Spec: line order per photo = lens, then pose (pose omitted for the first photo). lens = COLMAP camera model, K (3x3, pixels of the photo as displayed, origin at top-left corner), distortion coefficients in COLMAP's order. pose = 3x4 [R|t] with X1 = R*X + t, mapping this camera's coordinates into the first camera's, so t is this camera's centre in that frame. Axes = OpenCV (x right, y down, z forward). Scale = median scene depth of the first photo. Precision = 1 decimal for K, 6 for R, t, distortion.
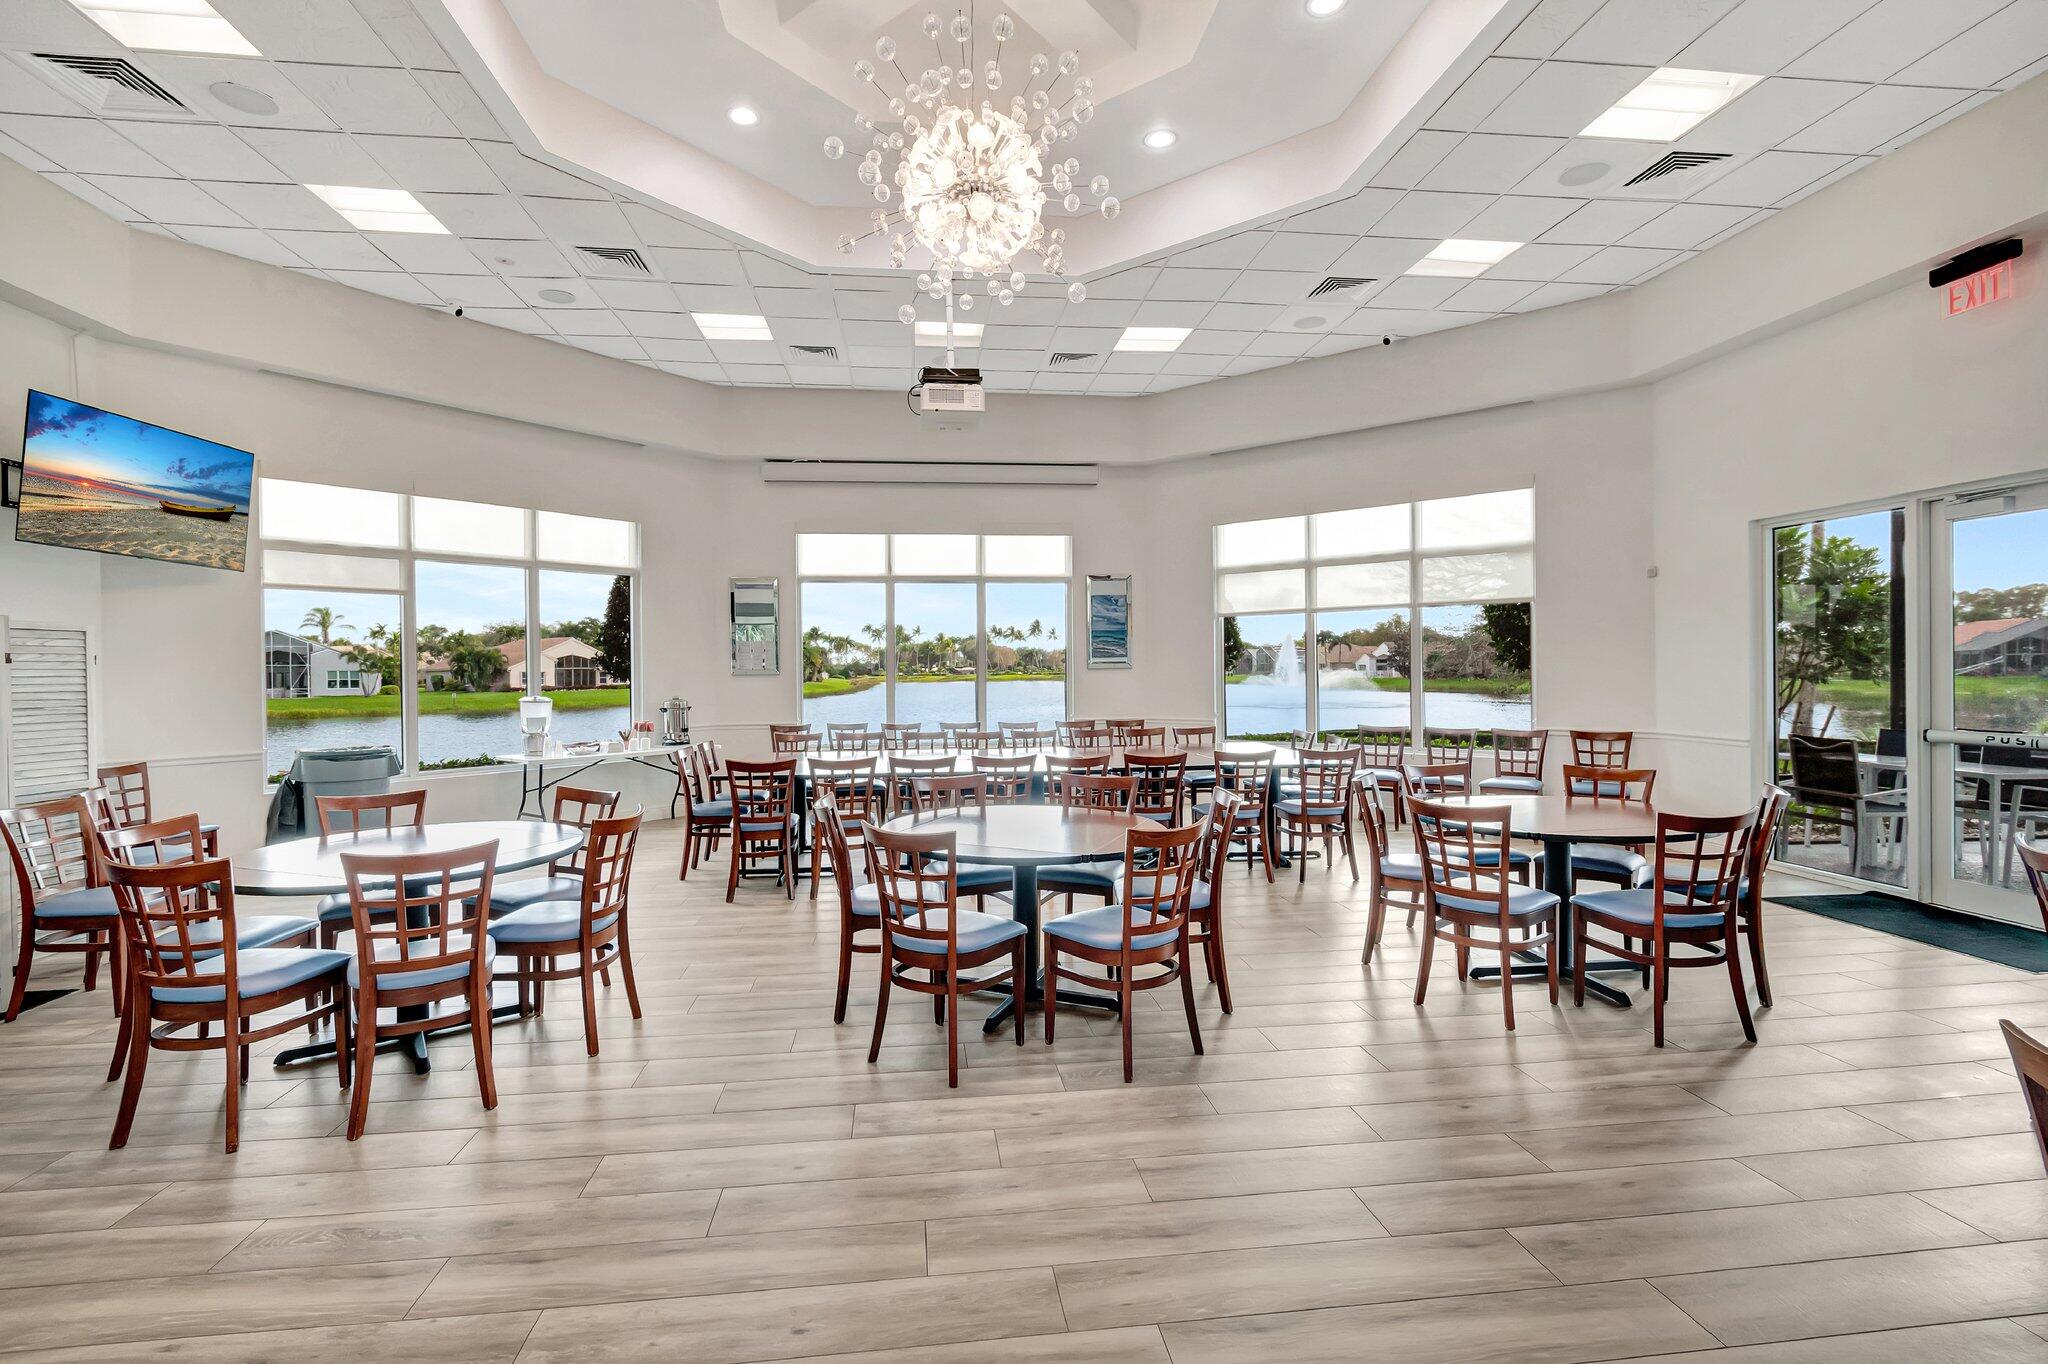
lens RADIAL K [[920.7, 0, 1040.8], [0, 920.7, 675.5], [0, 0, 1]] dist [0.002453, -0.000026]
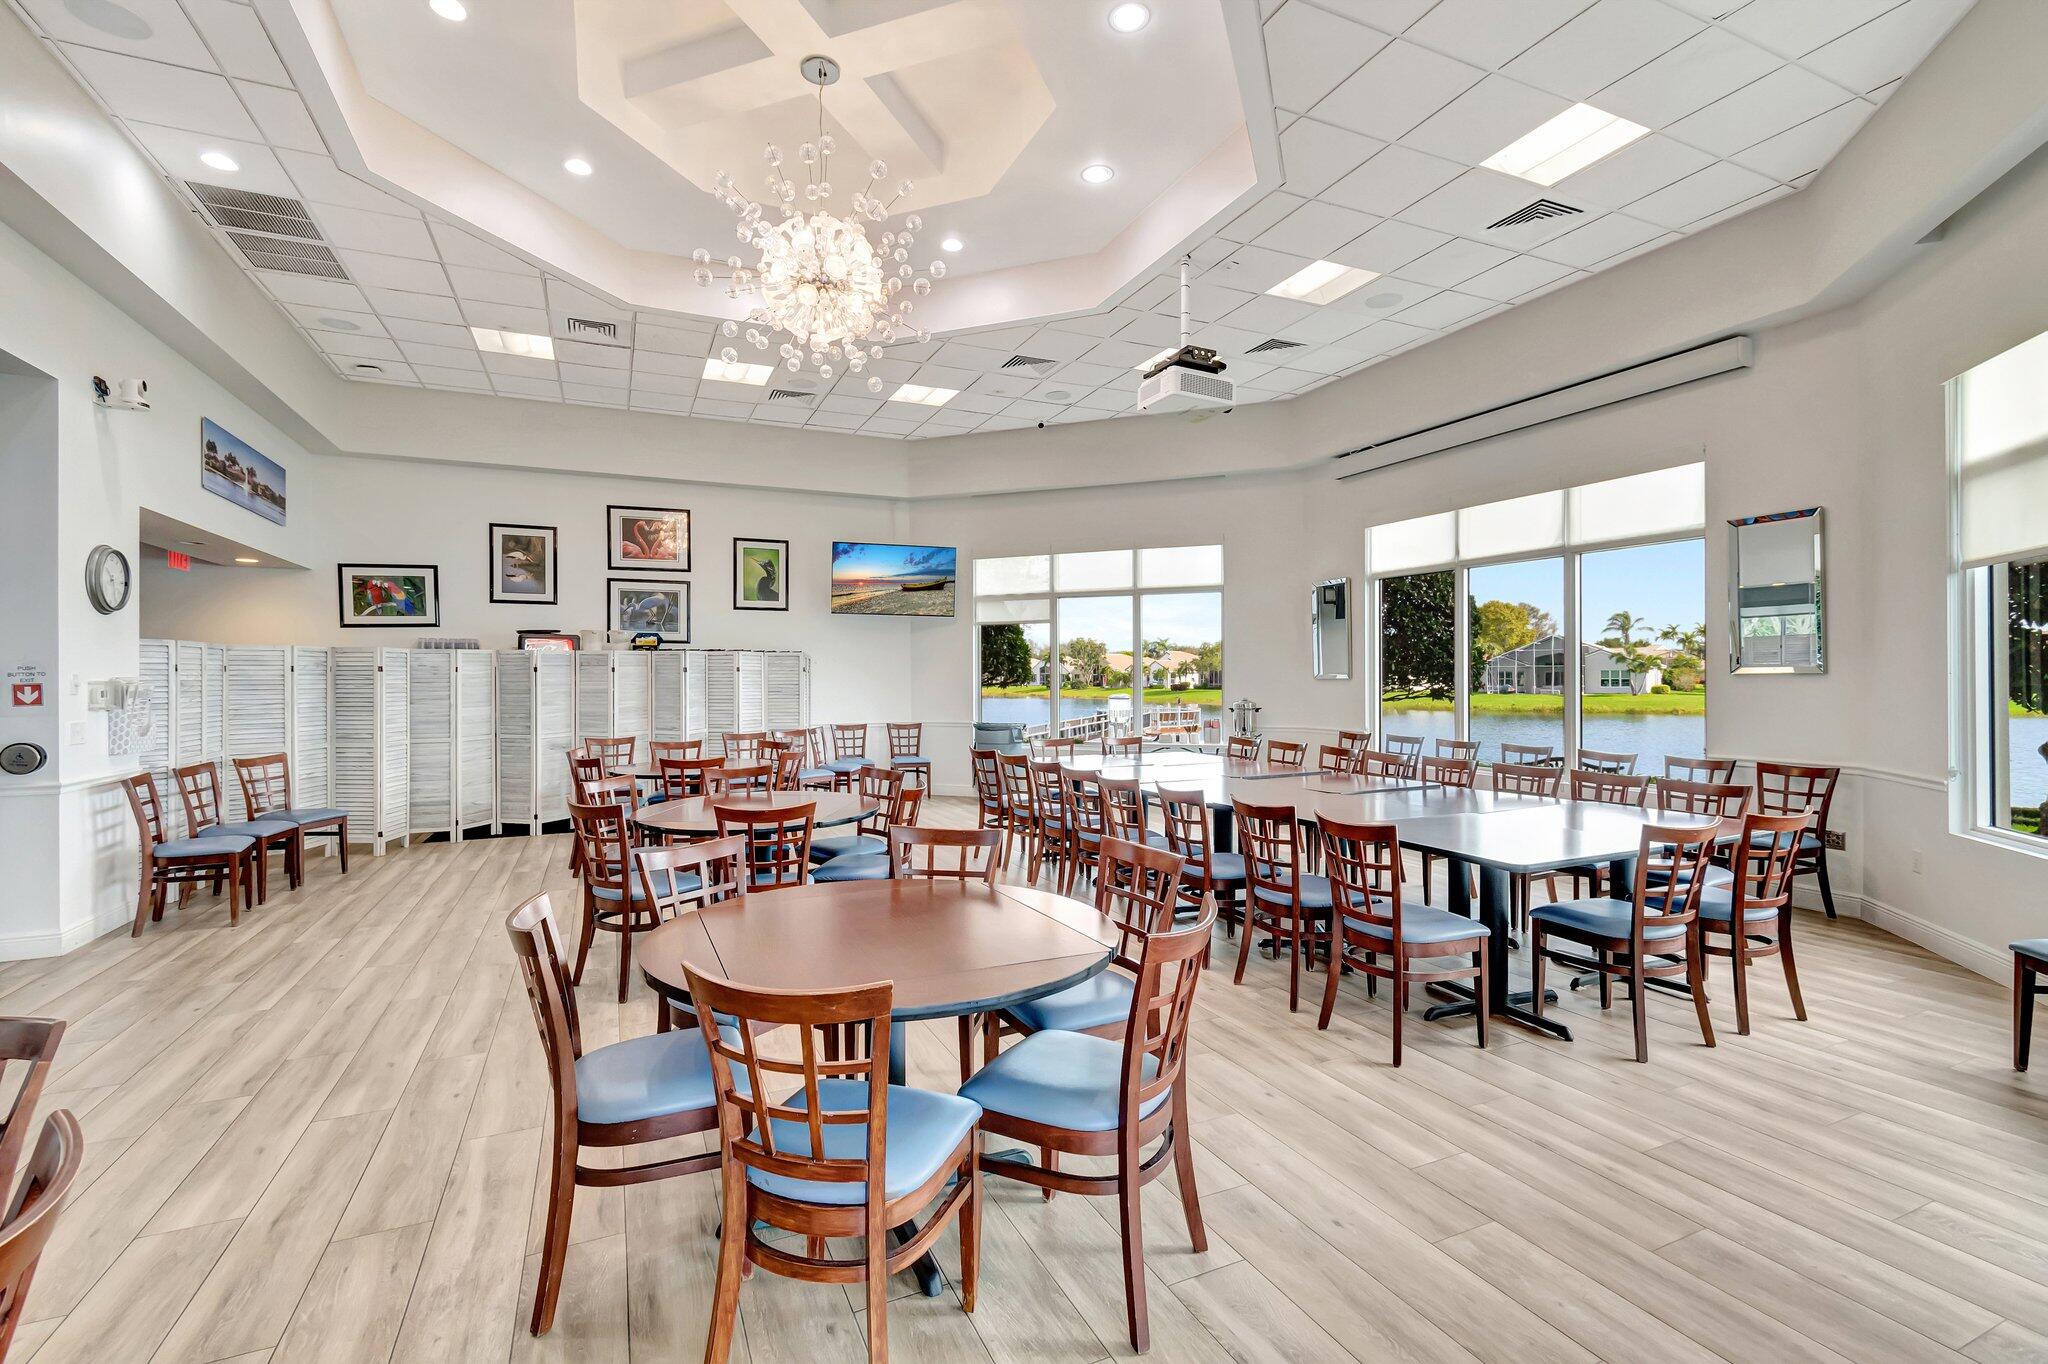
lens RADIAL K [[920.7, 0, 1043.5], [0, 920.7, 681.3], [0, 0, 1]] dist [0.002453, -0.000026]
pose [[0.305533, 0.008657, -0.952142, 0.528474], [-0.001740, 0.999962, 0.008533, -0.007464], [0.952180, -0.000950, 0.305536, 0.411169]]
